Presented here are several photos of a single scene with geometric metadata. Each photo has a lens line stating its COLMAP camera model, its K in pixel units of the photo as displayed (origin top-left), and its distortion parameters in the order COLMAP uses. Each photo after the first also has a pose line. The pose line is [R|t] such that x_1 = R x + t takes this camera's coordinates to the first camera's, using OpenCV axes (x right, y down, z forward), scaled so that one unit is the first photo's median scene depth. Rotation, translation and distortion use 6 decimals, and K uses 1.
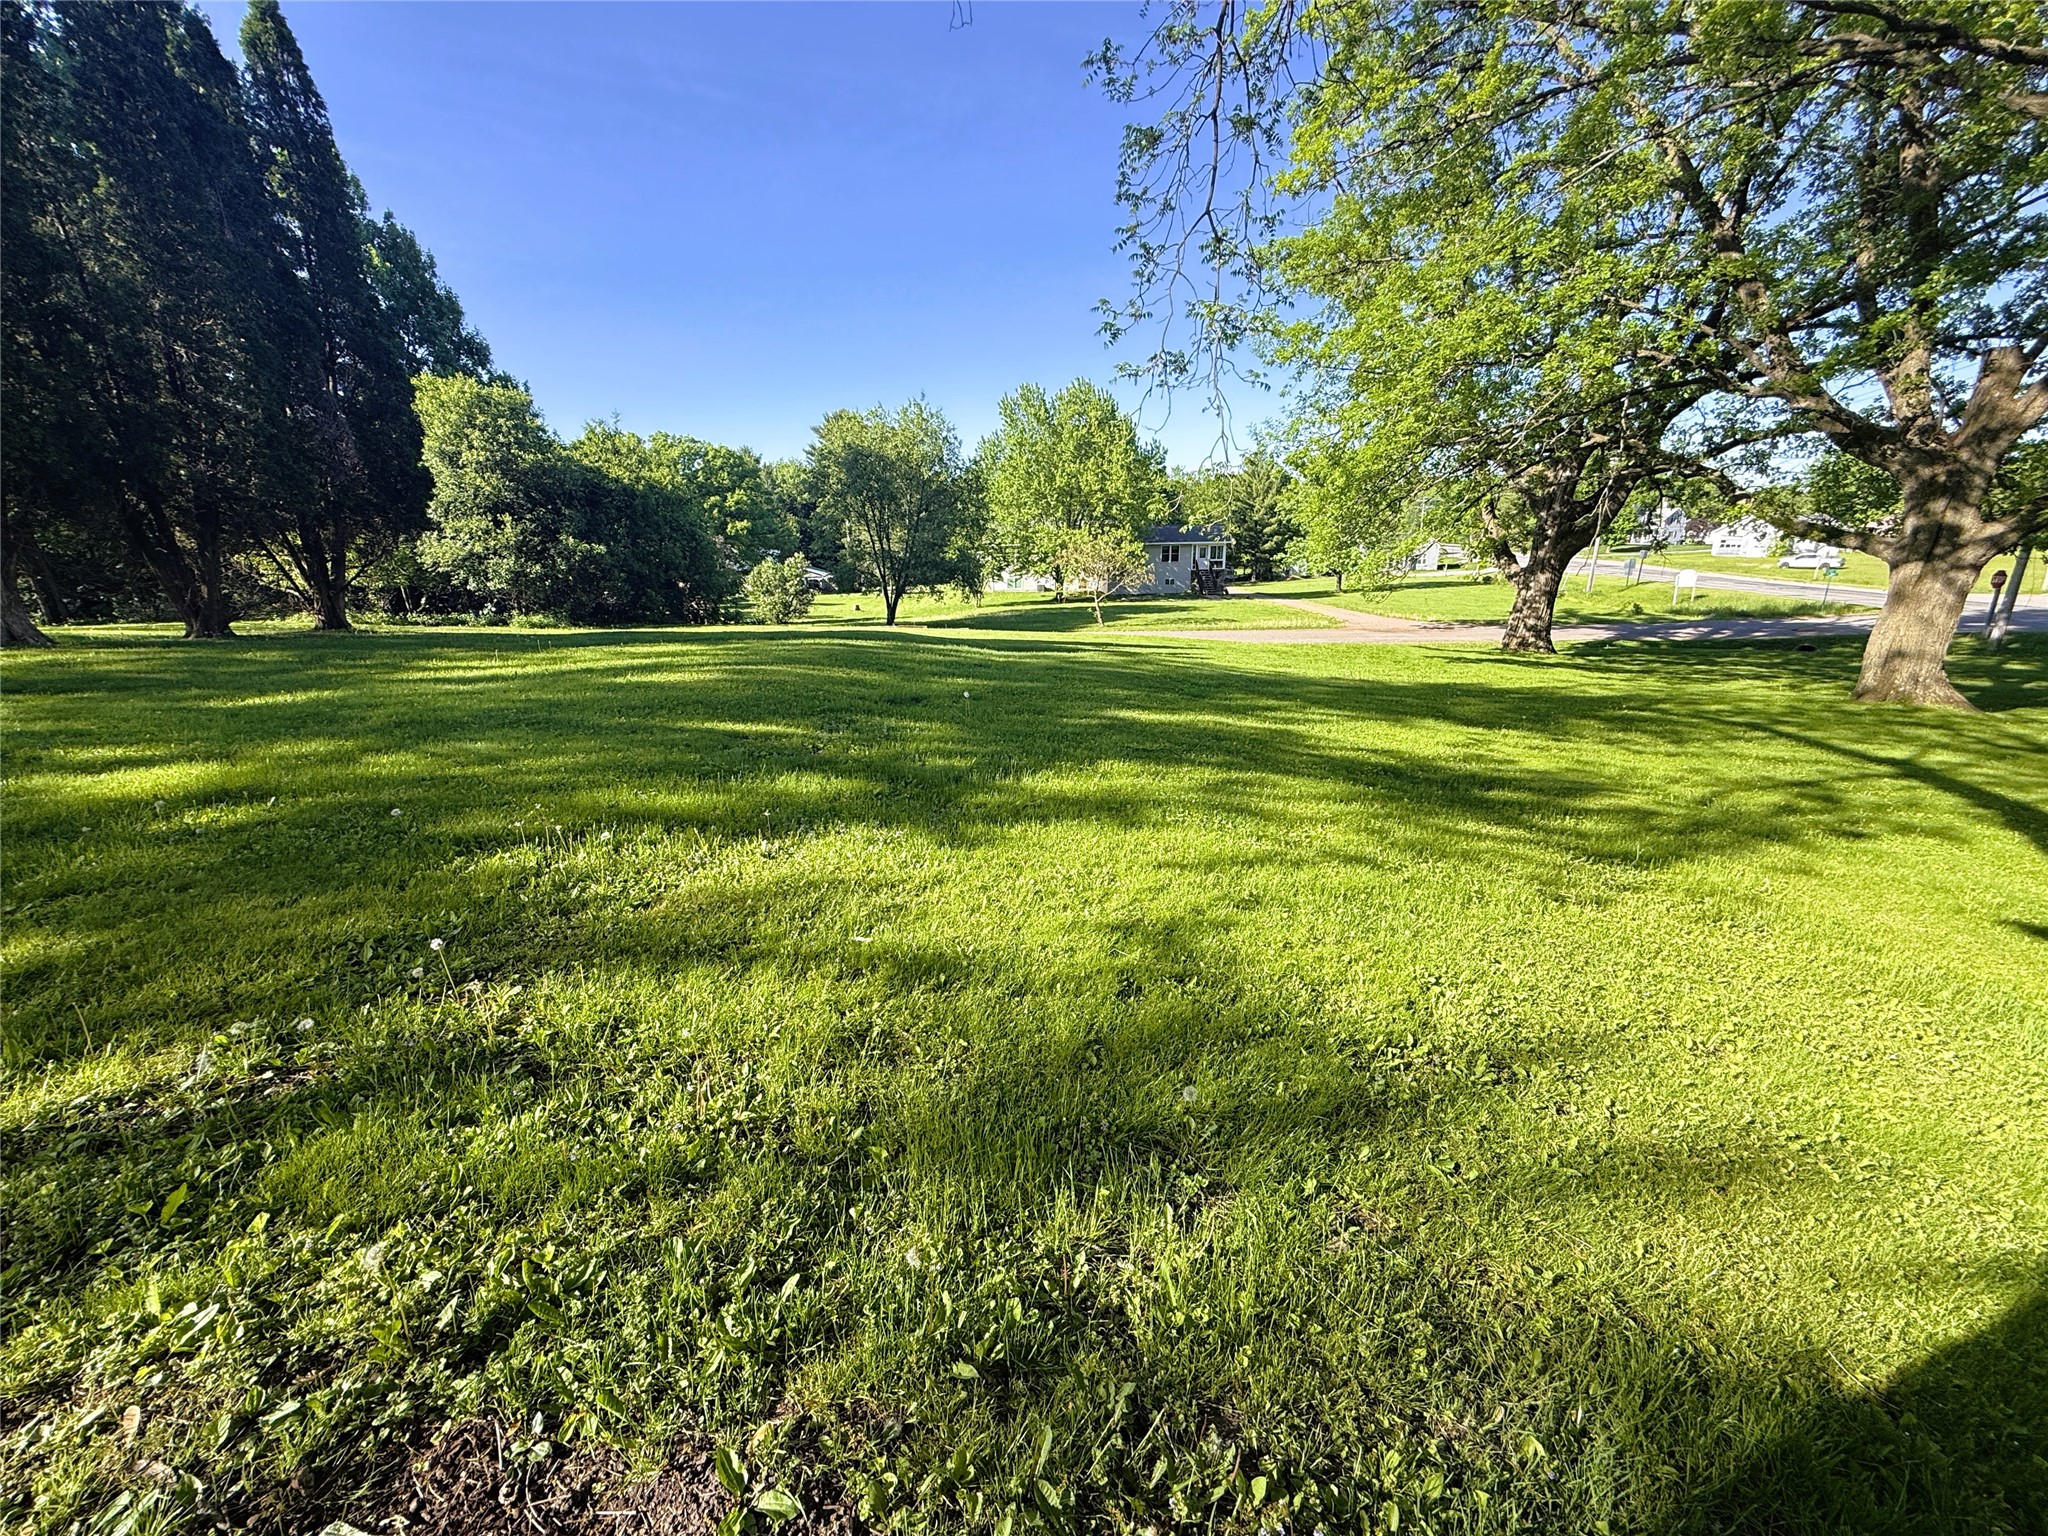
lens RADIAL K [[816.0, 0, 1019.9], [0, 816.0, 762.0], [0, 0, 1]] dist [0.001633, -0.000307]
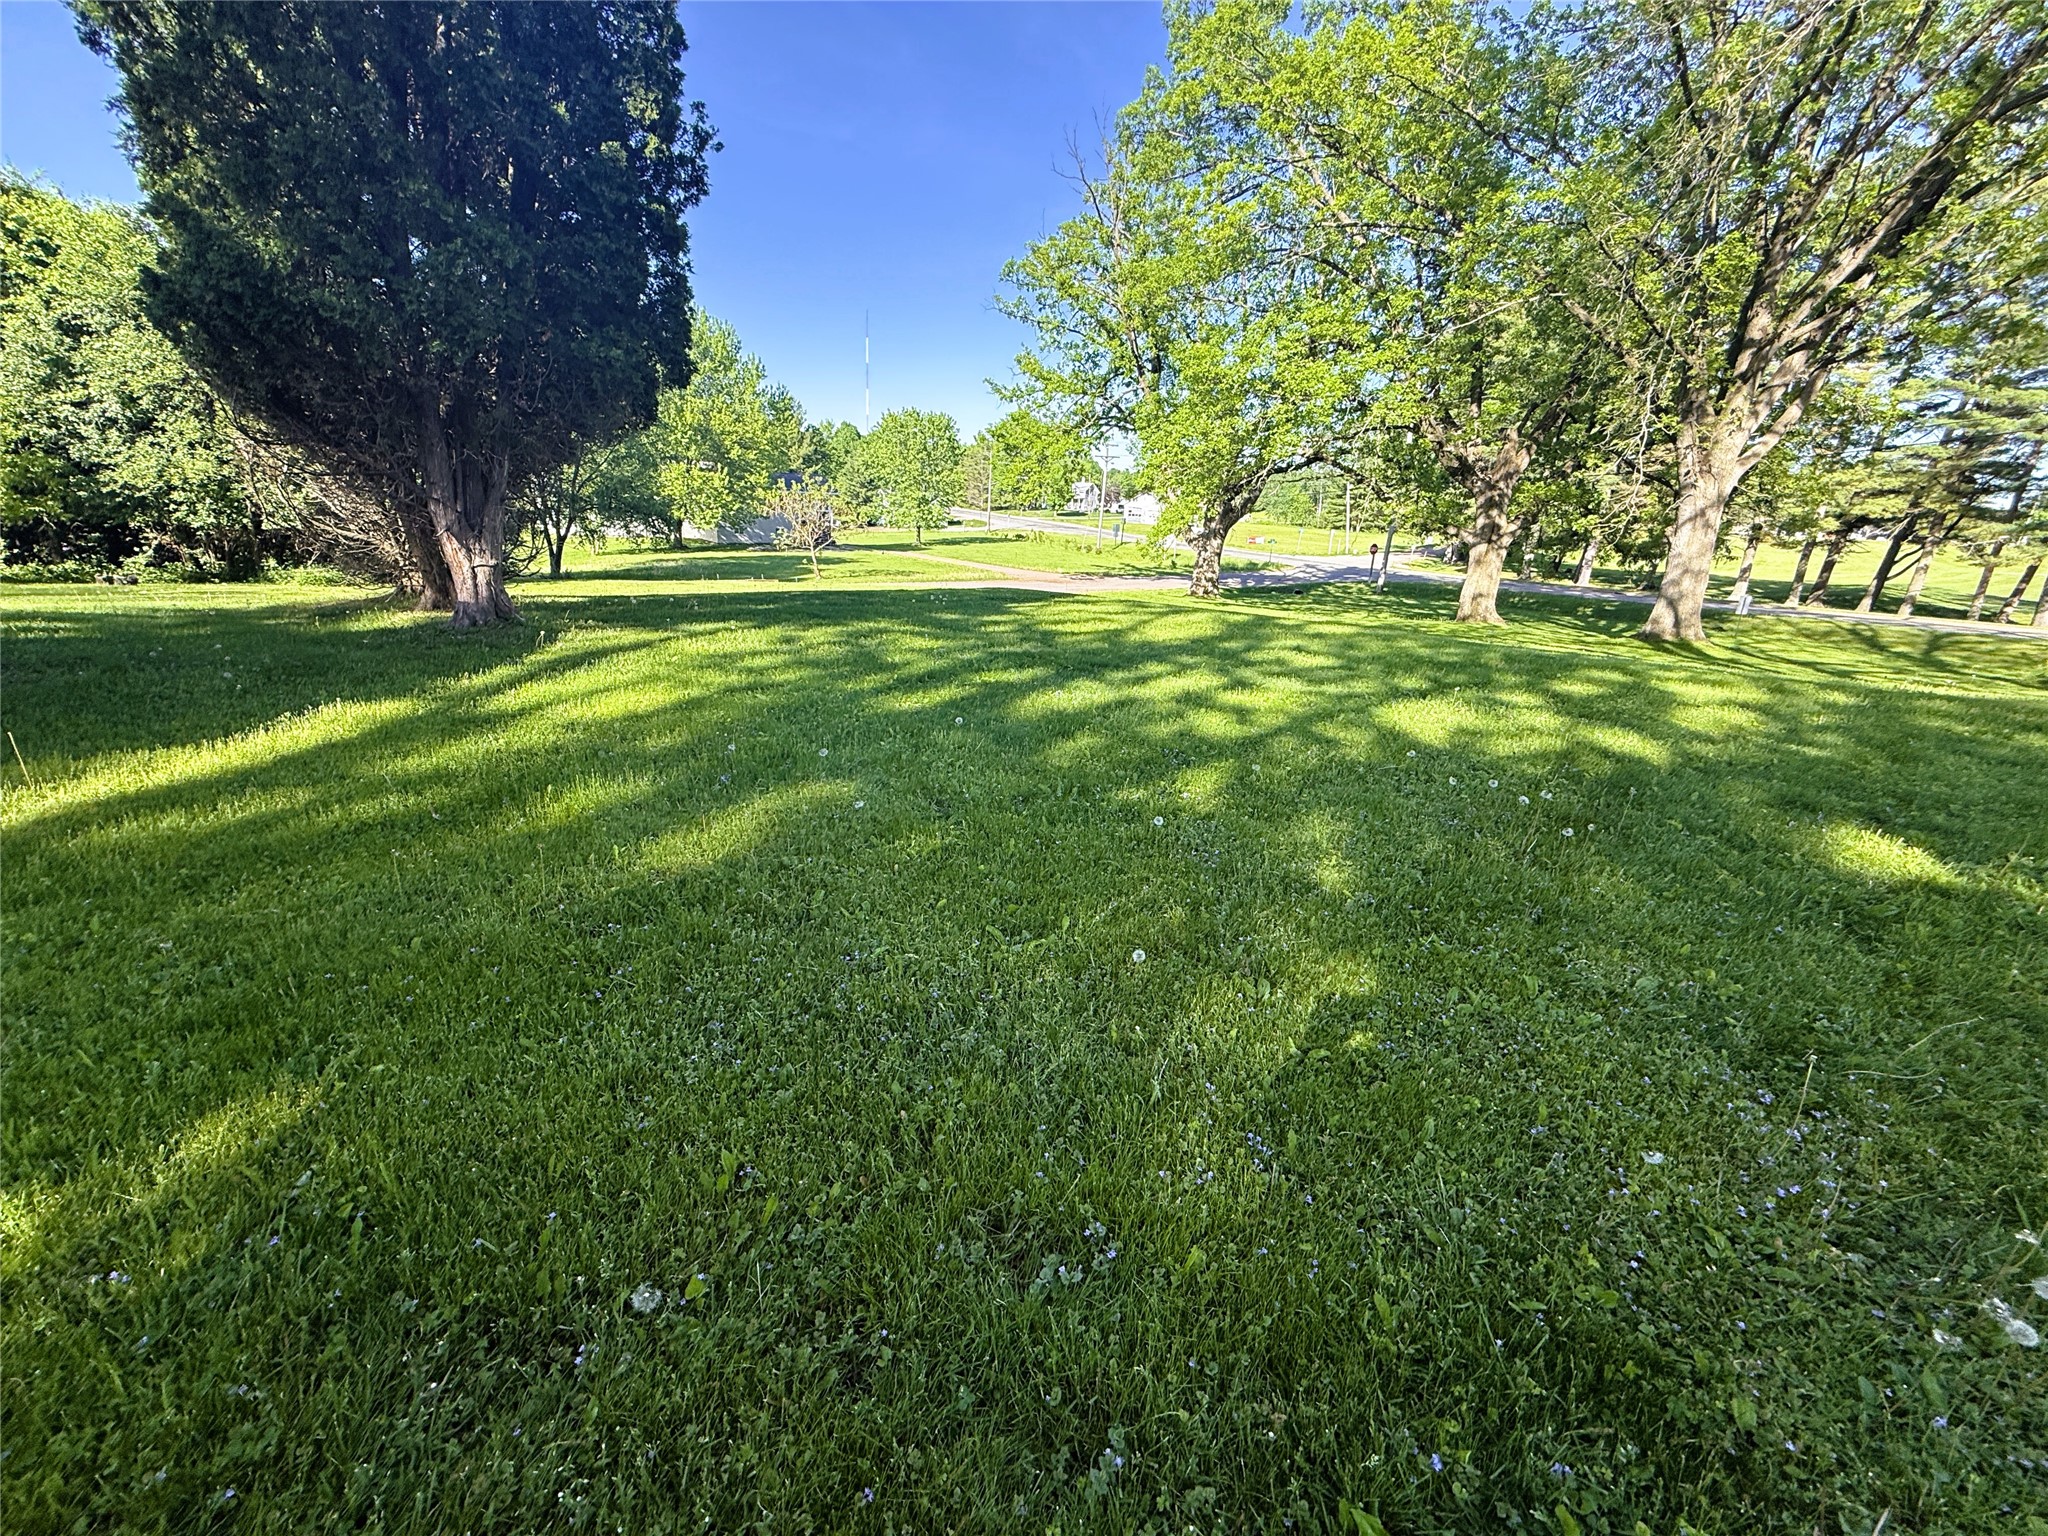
lens RADIAL K [[816.0, 0, 1019.8], [0, 816.0, 770.3], [0, 0, 1]] dist [0.001633, -0.000307]
pose [[0.814519, -0.133879, 0.564478, -1.873786], [0.094692, 0.990640, 0.098316, -0.050184], [-0.572357, -0.026629, 0.819572, 0.210514]]
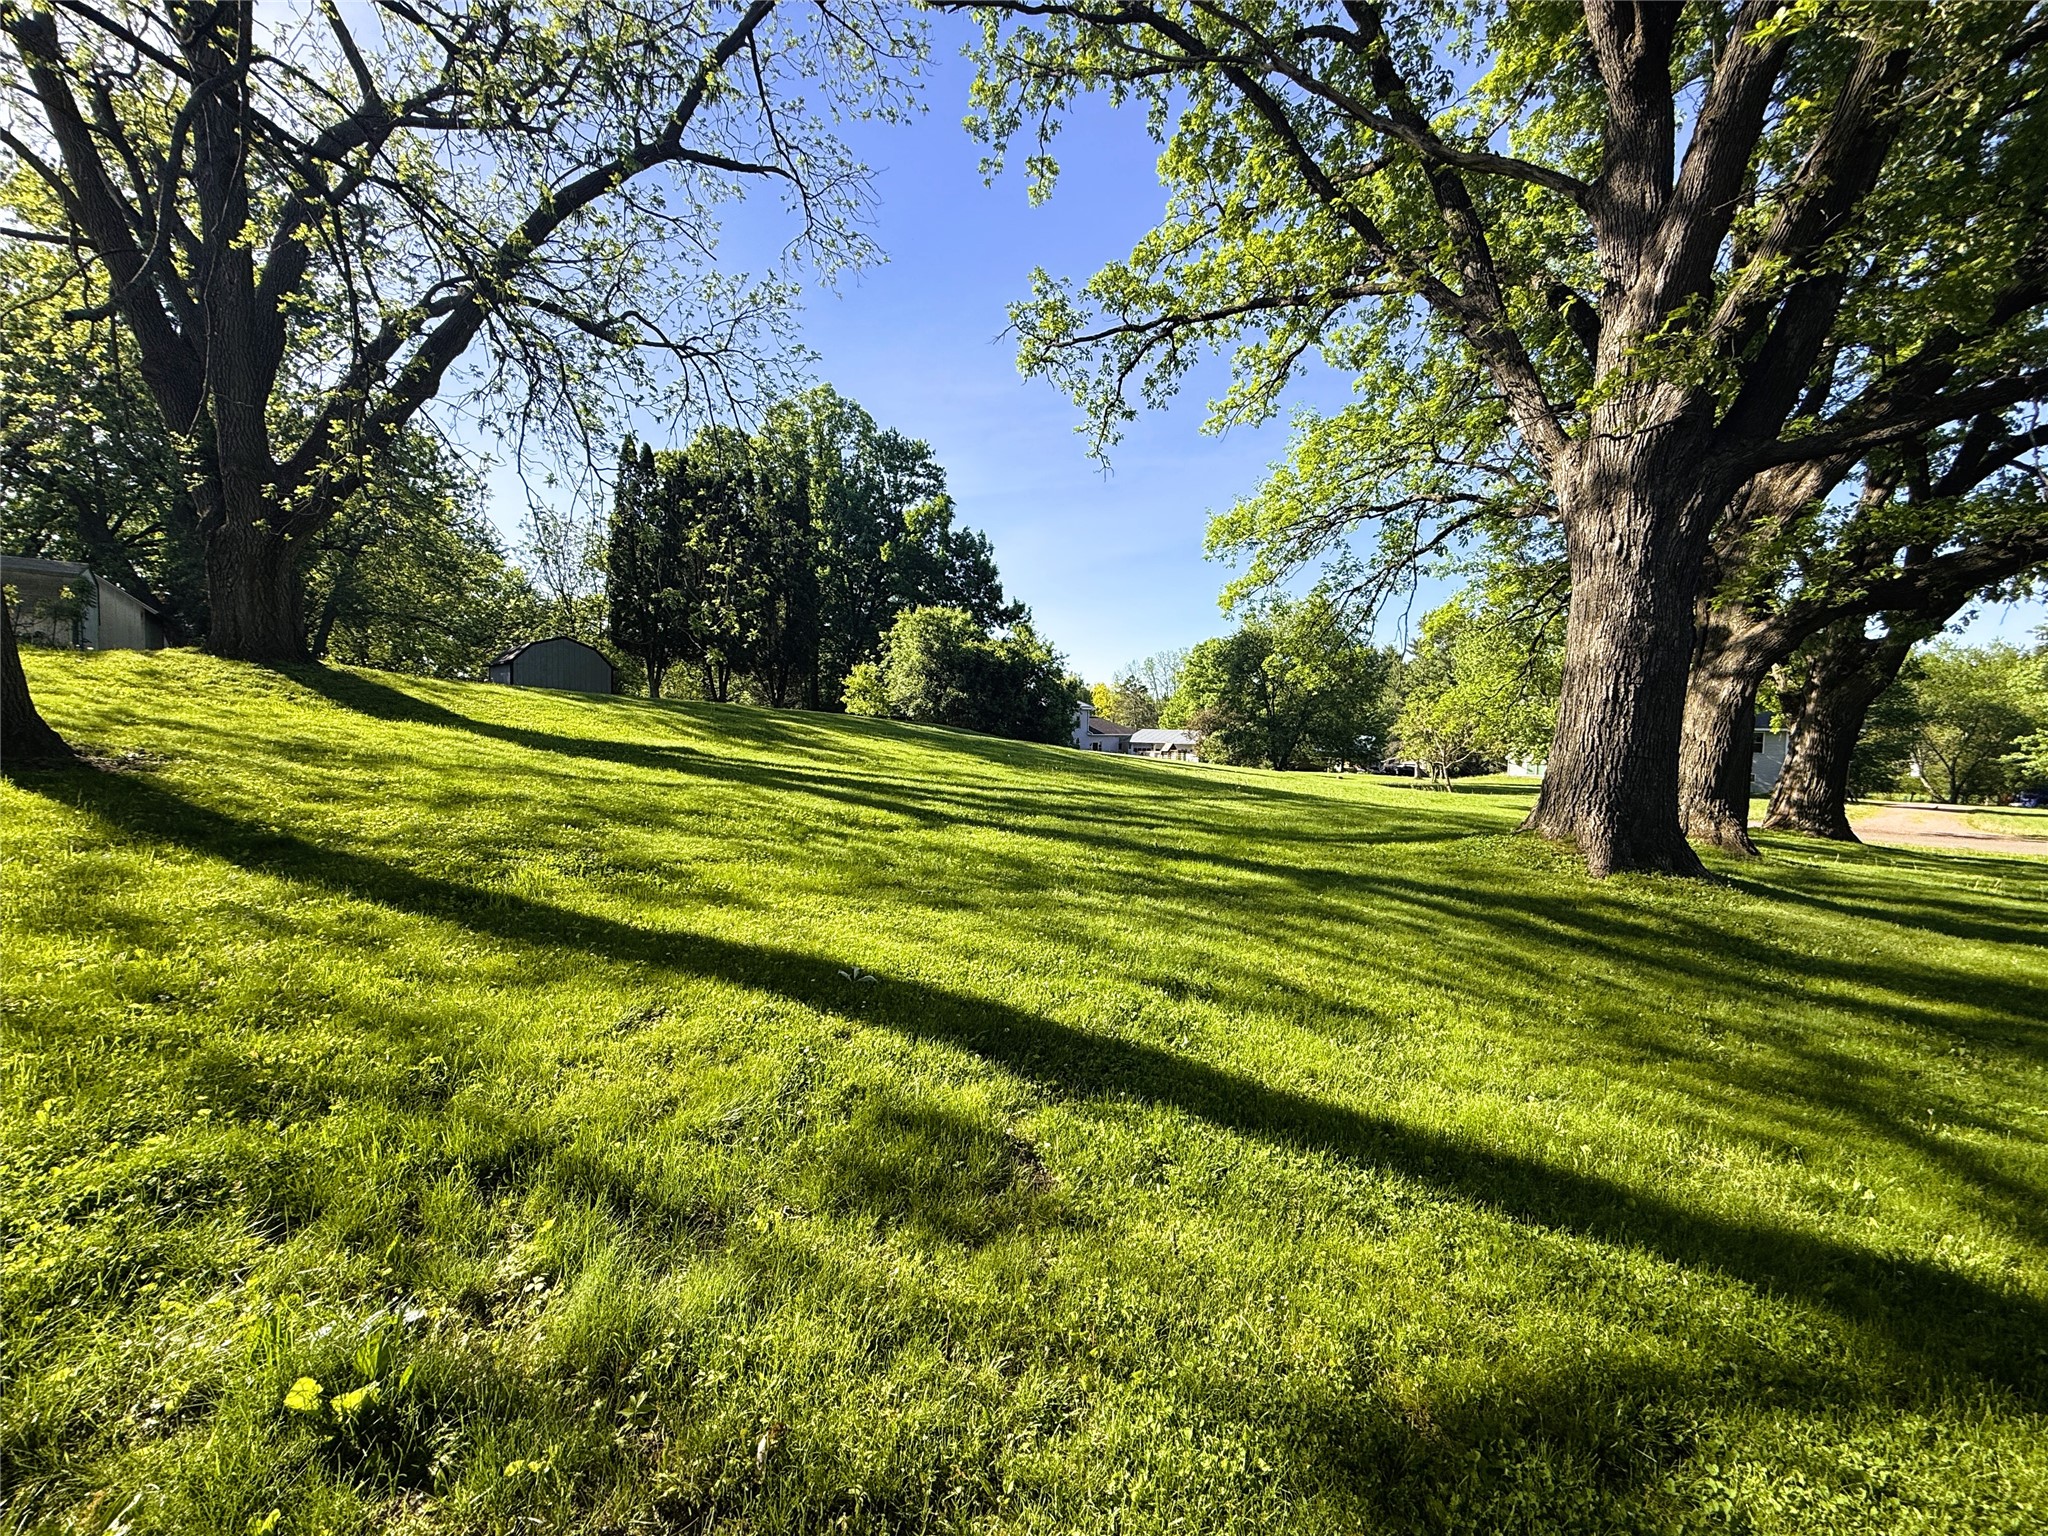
lens RADIAL K [[816.0, 0, 1015.8], [0, 816.0, 766.8], [0, 0, 1]] dist [0.001633, -0.000307]
pose [[0.665370, 0.061323, -0.743991, 2.944280], [-0.232493, 0.964077, -0.128461, 0.274136], [0.709387, 0.258447, 0.655725, -0.027465]]
